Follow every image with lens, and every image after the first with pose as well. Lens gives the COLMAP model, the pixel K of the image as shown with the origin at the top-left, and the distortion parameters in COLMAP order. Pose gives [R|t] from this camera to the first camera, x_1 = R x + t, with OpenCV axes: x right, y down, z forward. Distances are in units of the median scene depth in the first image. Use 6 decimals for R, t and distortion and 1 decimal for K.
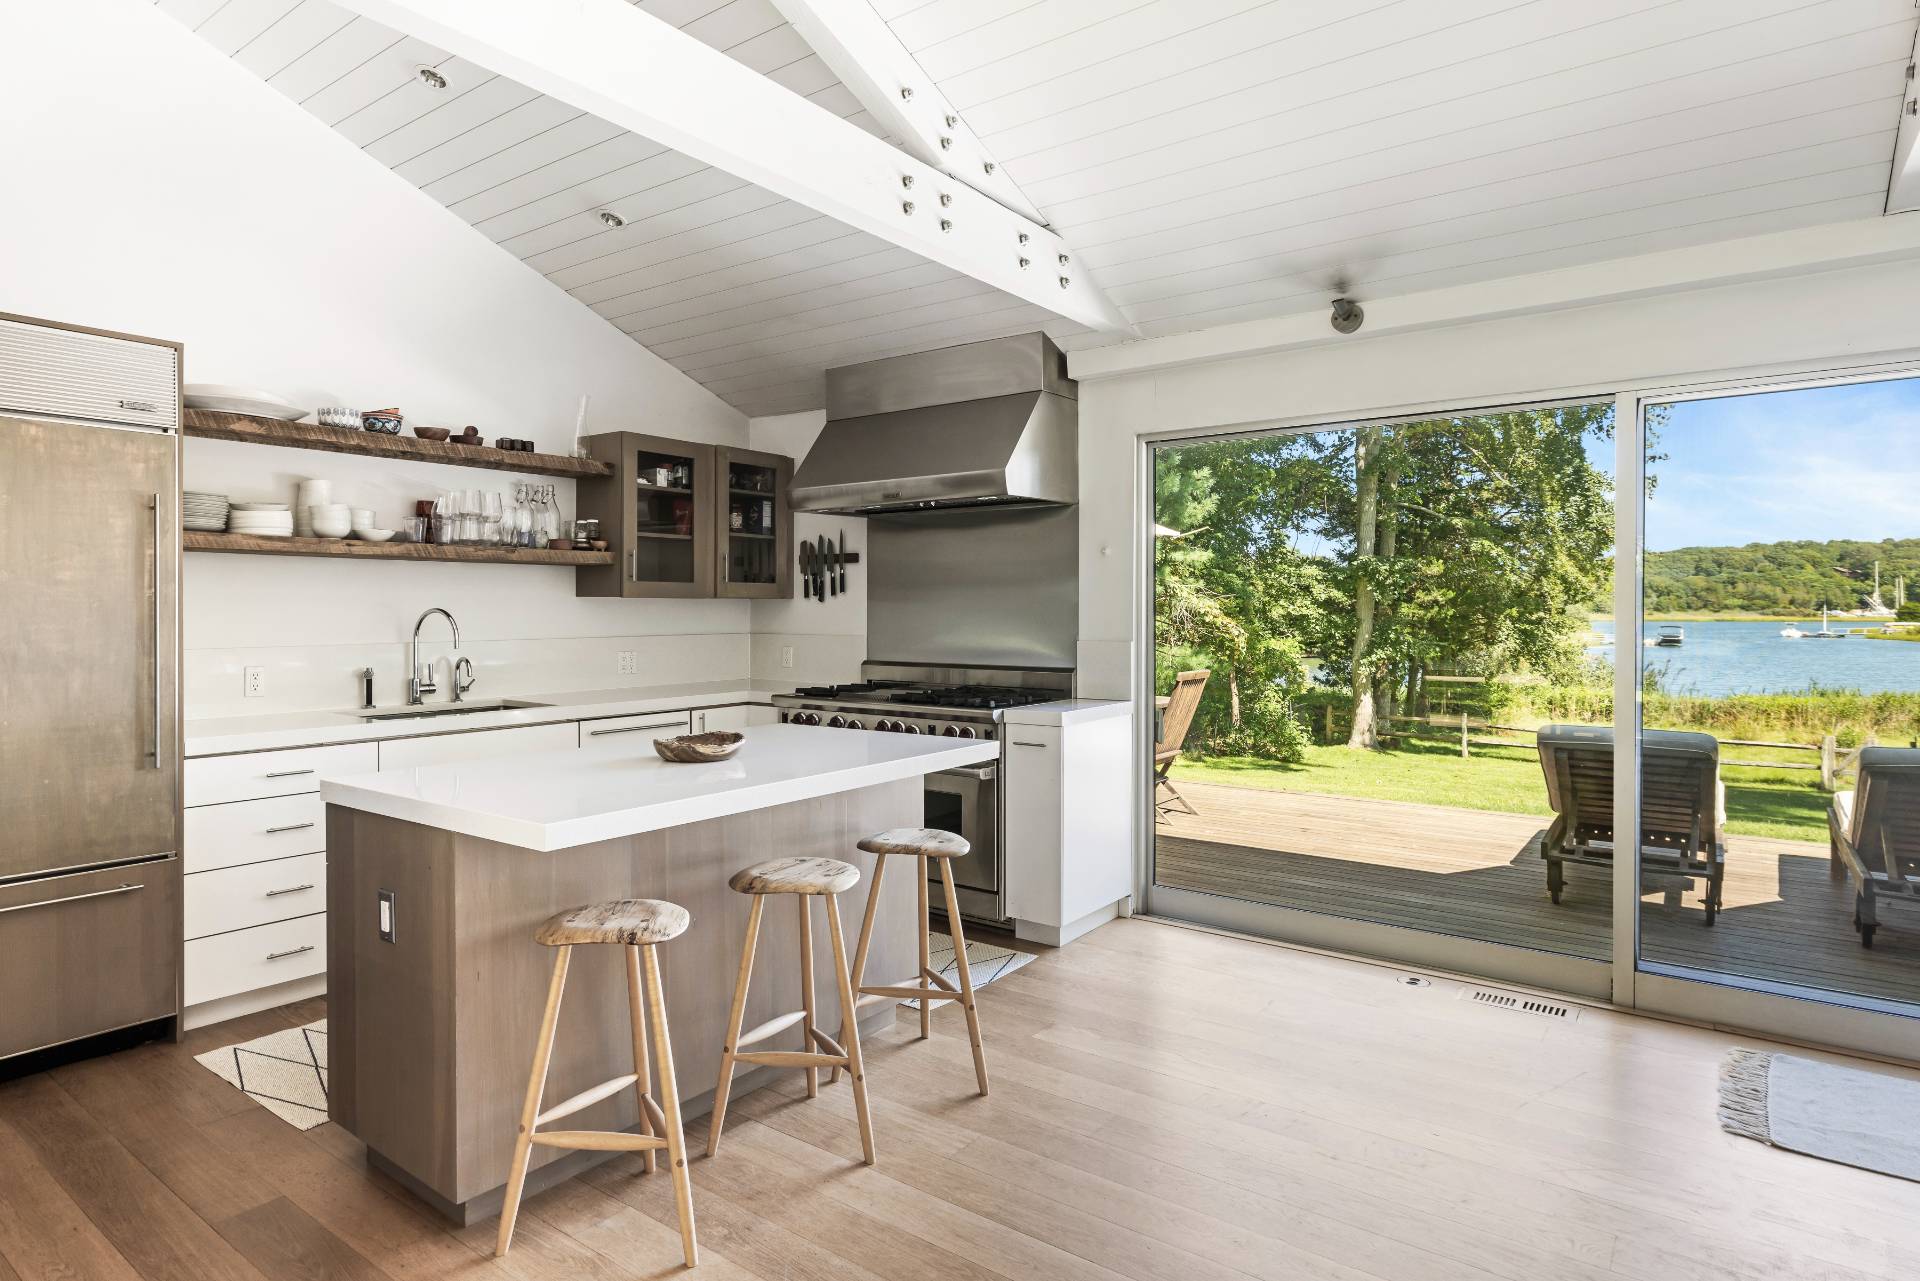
lens RADIAL K [[1074.5, 0, 890.5], [0, 1074.5, 614.0], [0, 0, 1]] dist [0.000232, 0.000562]
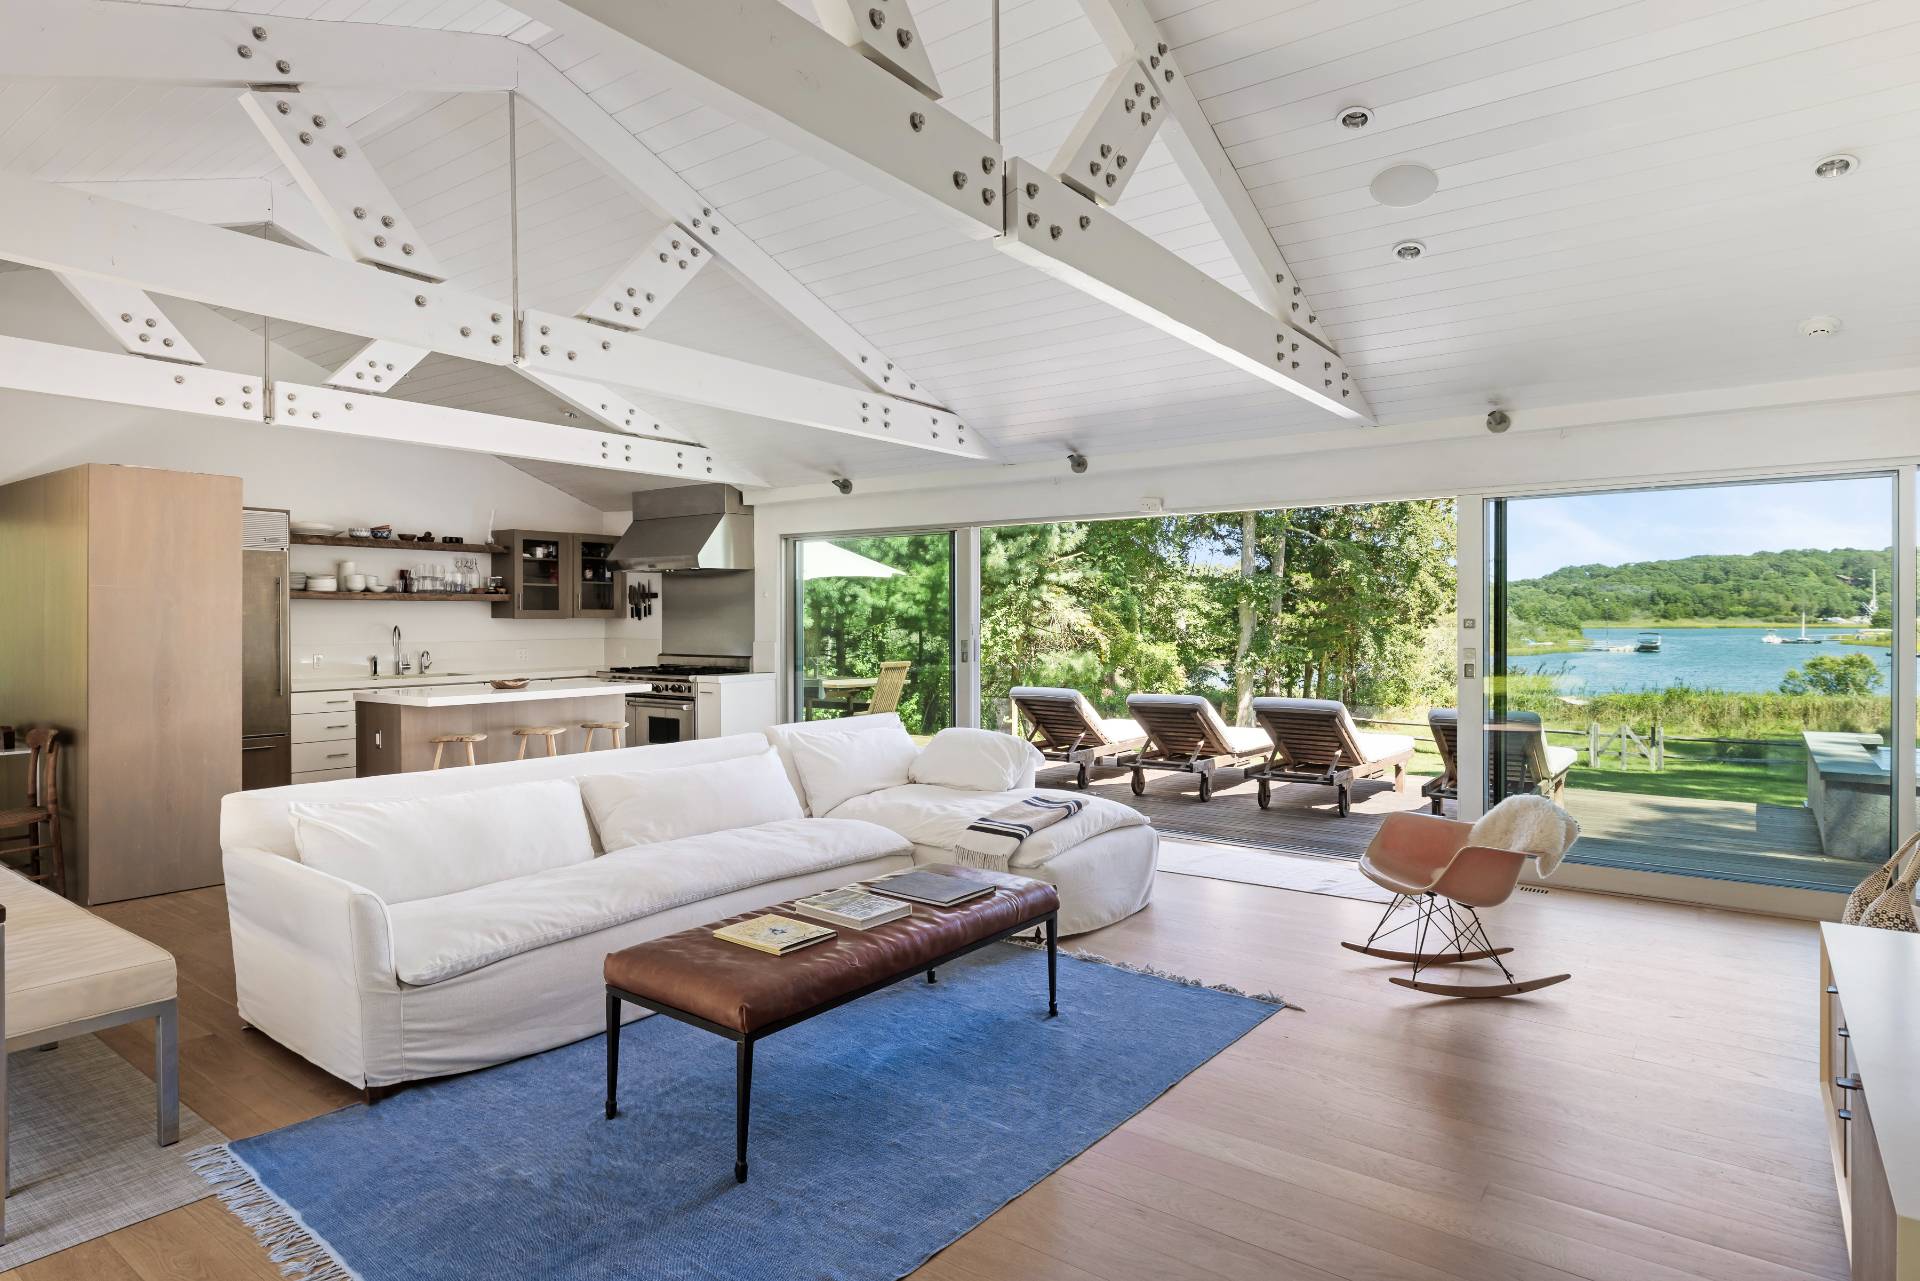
lens RADIAL K [[1087.6, 0, 952.5], [0, 1087.6, 629.0], [0, 0, 1]] dist [0.001944, -0.000369]
pose [[0.999632, -0.001830, 0.027063, 0.431056], [0.001657, 0.999978, 0.006427, -0.008195], [-0.027074, -0.006380, 0.999613, -0.849410]]
